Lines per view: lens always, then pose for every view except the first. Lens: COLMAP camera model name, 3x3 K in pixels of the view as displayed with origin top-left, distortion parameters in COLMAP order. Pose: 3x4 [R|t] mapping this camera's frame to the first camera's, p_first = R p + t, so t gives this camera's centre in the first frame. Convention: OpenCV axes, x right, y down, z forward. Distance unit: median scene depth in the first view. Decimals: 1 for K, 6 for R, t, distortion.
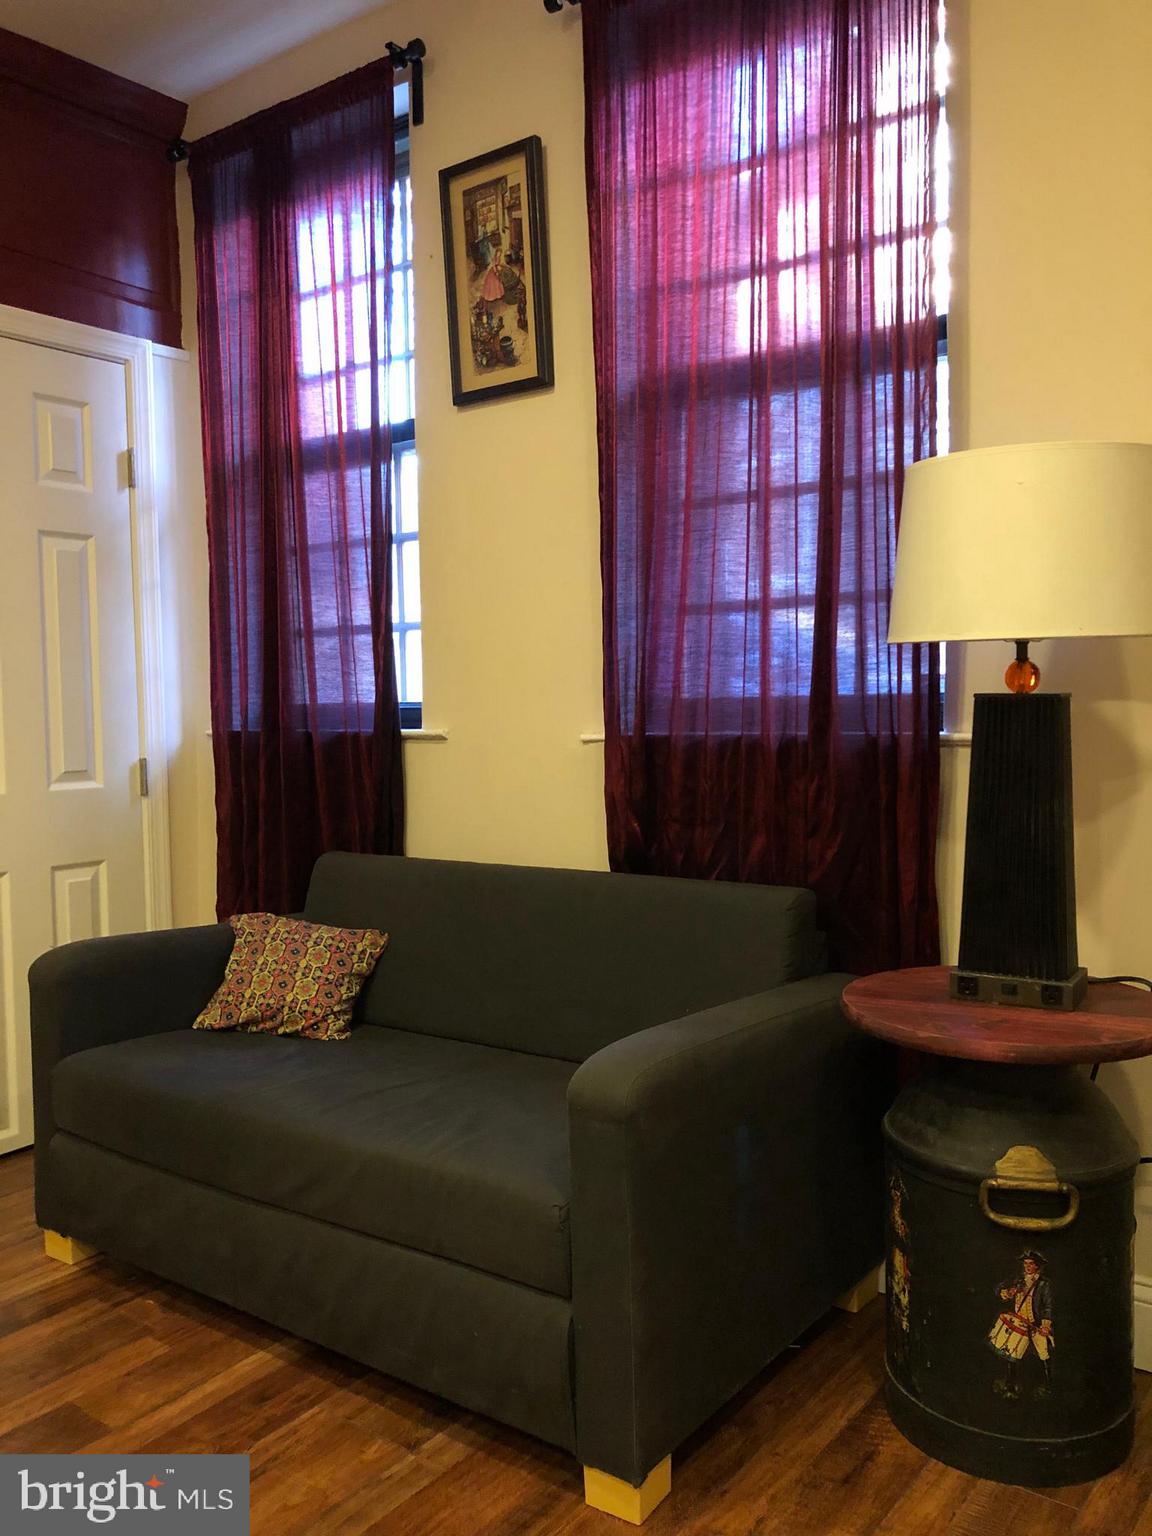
lens RADIAL K [[1249.3, 0, 589.2], [0, 1249.3, 767.0], [0, 0, 1]] dist [0.037451, -0.035466]
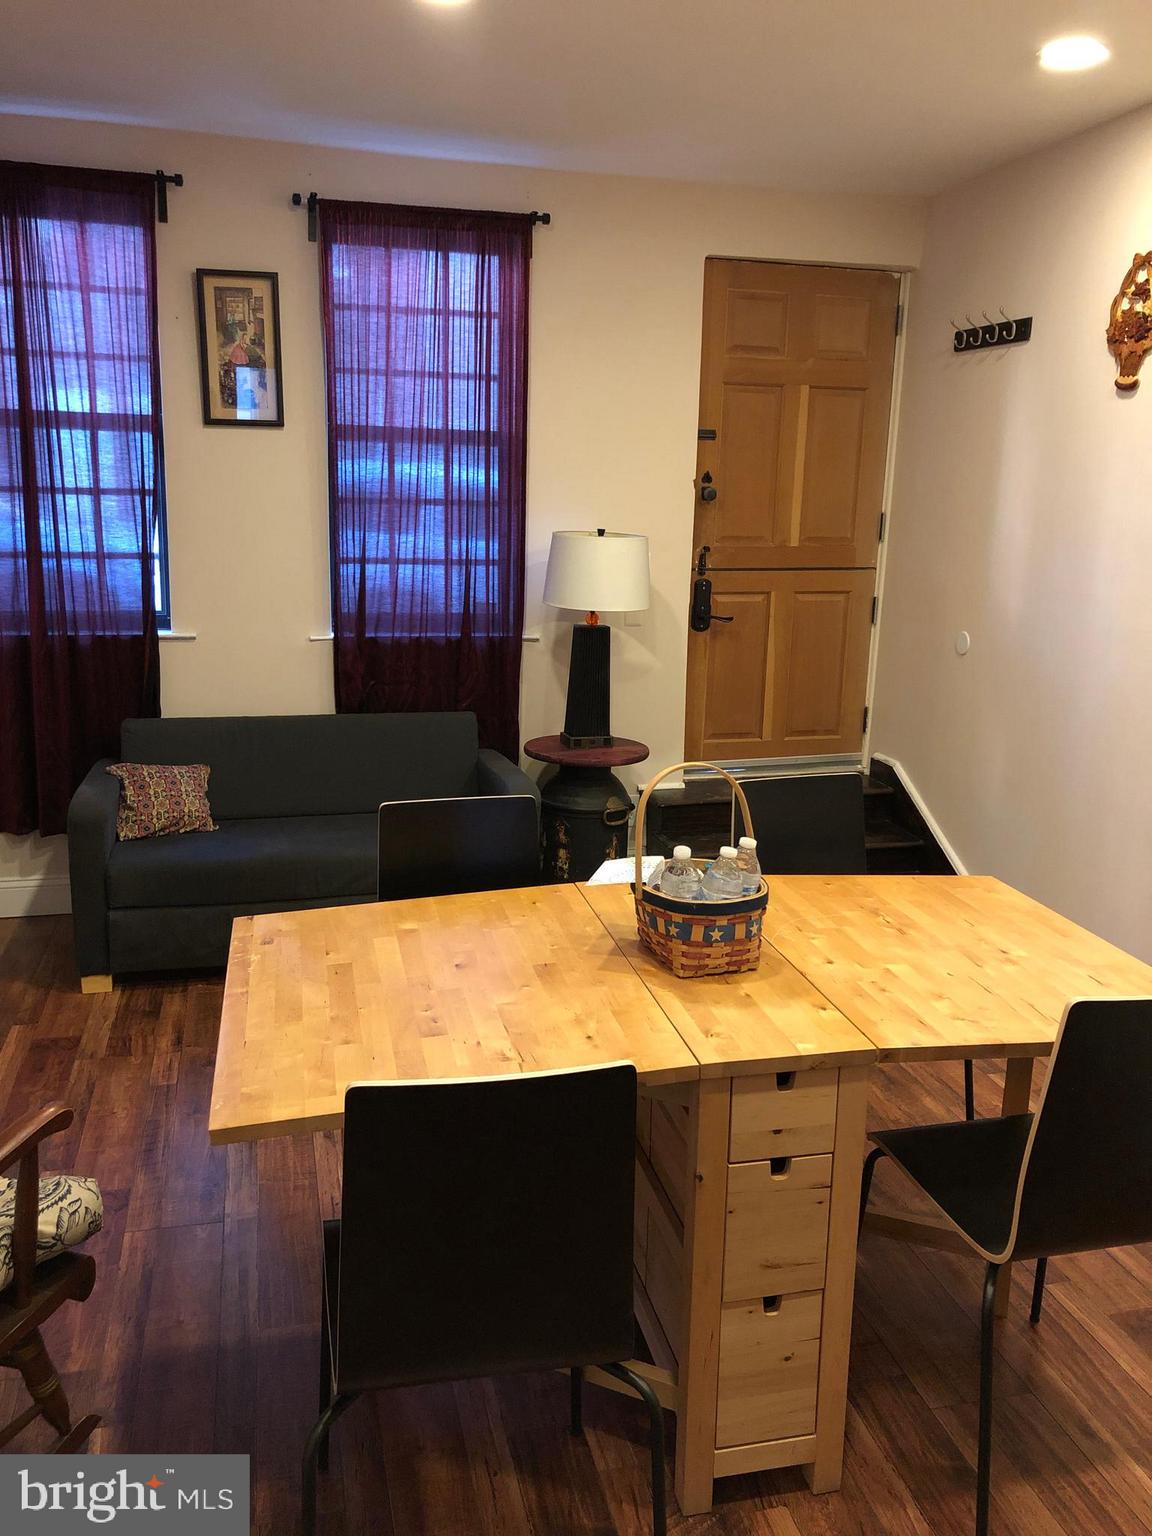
lens RADIAL K [[1249.3, 0, 569.5], [0, 1249.3, 772.5], [0, 0, 1]] dist [0.037451, -0.035466]
pose [[0.634448, -0.142804, 0.759660, -1.104195], [0.004344, 0.983429, 0.181241, -0.150222], [-0.772954, -0.111688, 0.624555, -0.380601]]
